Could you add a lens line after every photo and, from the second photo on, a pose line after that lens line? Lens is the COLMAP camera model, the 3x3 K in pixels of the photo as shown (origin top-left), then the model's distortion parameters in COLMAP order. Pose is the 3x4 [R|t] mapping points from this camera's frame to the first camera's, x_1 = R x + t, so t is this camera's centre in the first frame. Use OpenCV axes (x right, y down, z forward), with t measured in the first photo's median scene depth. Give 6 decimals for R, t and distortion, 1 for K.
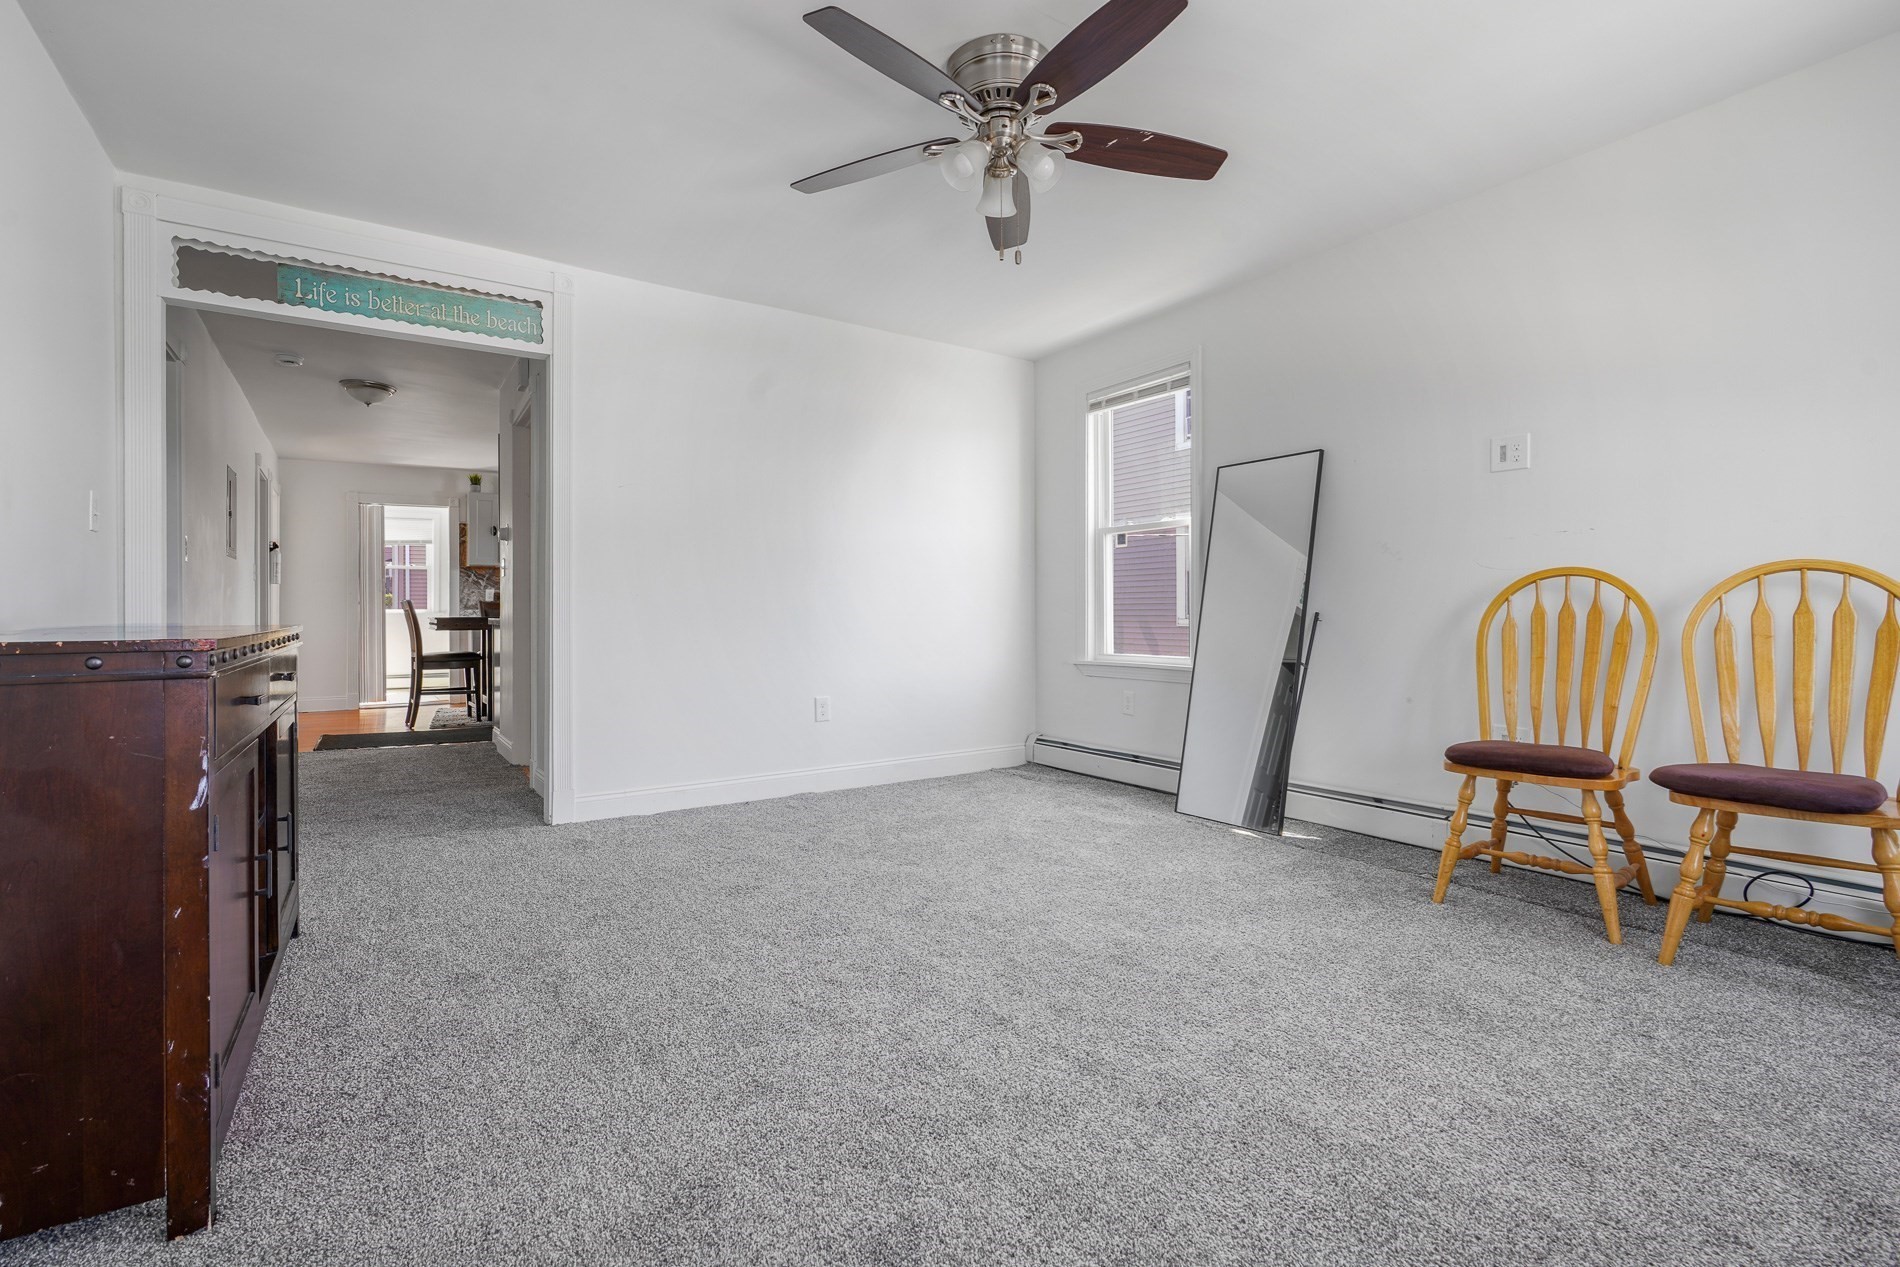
lens RADIAL K [[861.4, 0, 948.8], [0, 861.4, 624.8], [0, 0, 1]] dist [0.001271, 0.000370]
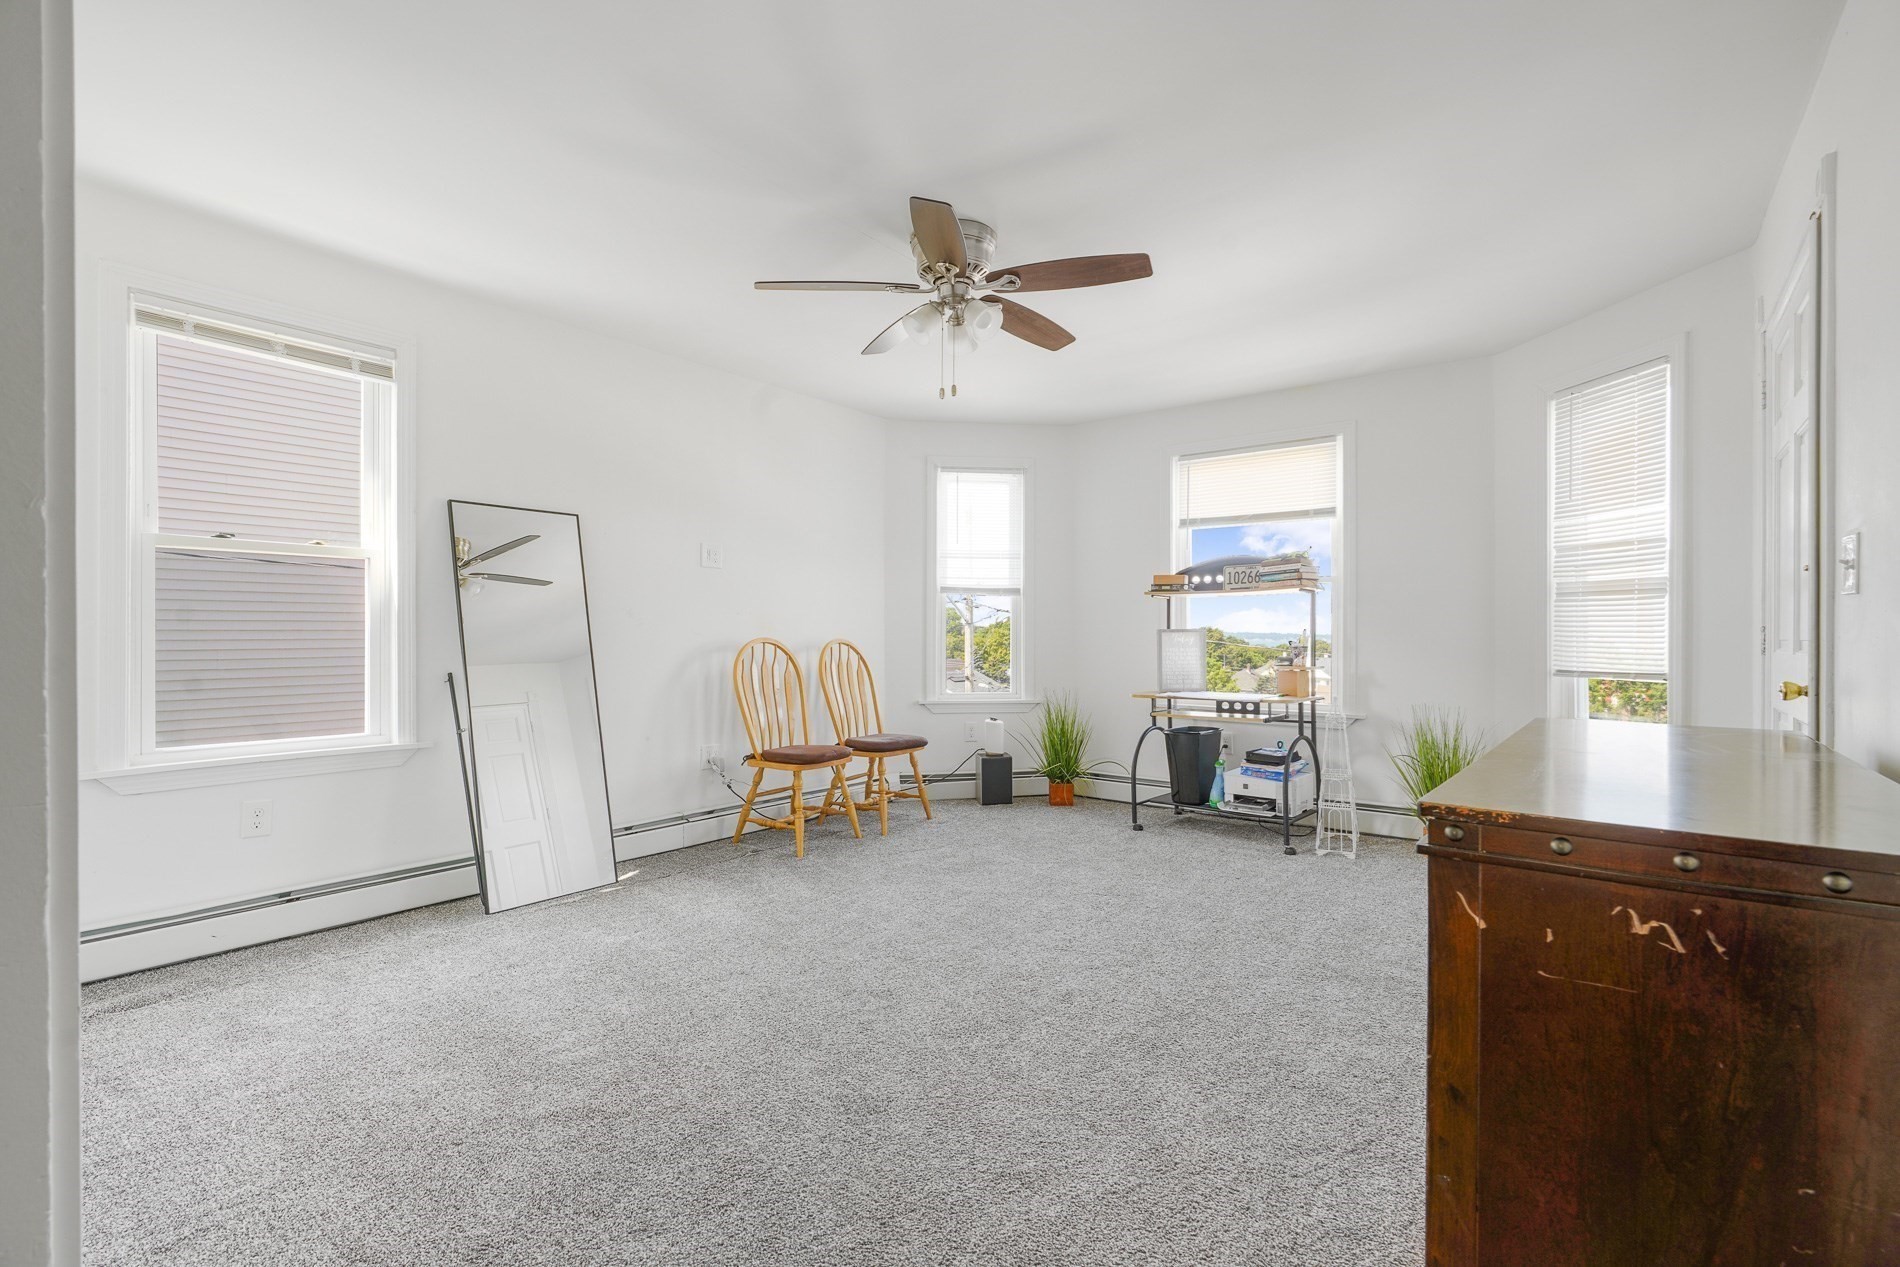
lens RADIAL K [[870.9, 0, 955.5], [0, 870.9, 636.3], [0, 0, 1]] dist [-0.001424, 0.000236]
pose [[-0.315671, 0.001225, 0.948868, -0.913374], [0.008331, 0.999964, 0.001481, -0.065689], [-0.948832, 0.008373, -0.315670, 1.130740]]
